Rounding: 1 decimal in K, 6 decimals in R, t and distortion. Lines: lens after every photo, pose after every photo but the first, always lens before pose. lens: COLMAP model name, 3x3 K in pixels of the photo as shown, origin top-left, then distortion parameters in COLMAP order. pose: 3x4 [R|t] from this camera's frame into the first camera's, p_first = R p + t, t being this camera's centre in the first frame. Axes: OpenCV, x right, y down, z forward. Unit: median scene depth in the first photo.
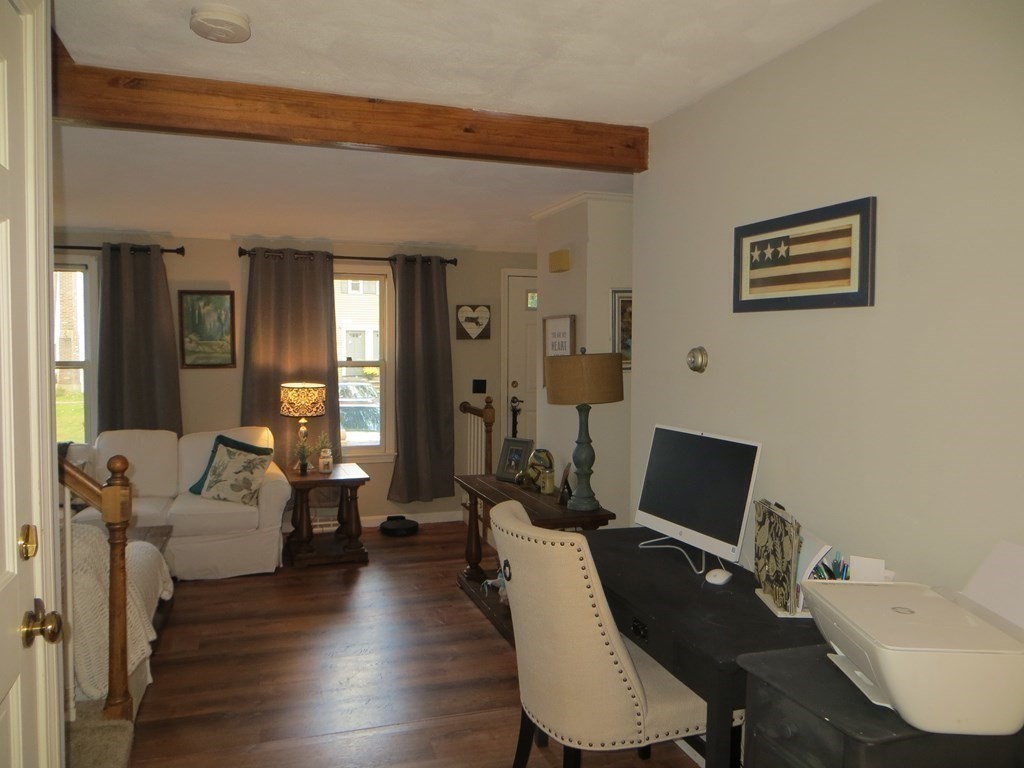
lens RADIAL K [[766.2, 0, 512.0], [0, 766.2, 384.0], [0, 0, 1]] dist [-0.019562, 0.004884]
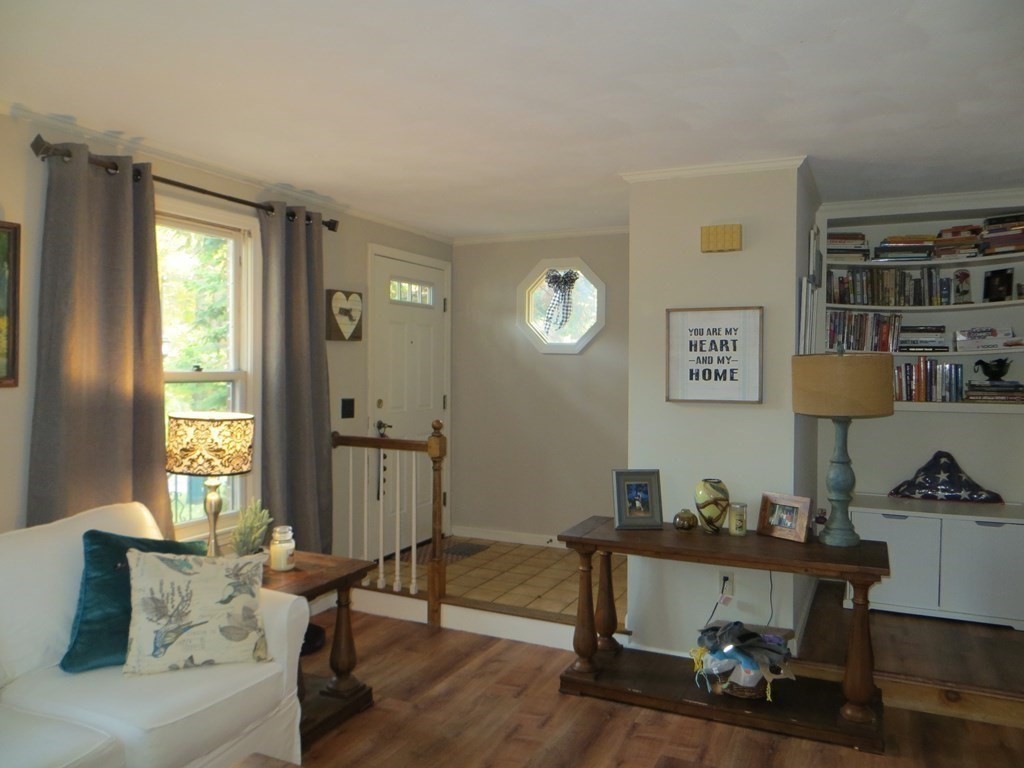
lens RADIAL K [[766.2, 0, 512.0], [0, 766.2, 384.0], [0, 0, 1]] dist [-0.019562, 0.004884]
pose [[0.694394, -0.016318, 0.719410, -0.457551], [0.033909, 0.999374, -0.010061, -0.006992], [-0.718796, 0.031381, 0.694513, 0.423833]]
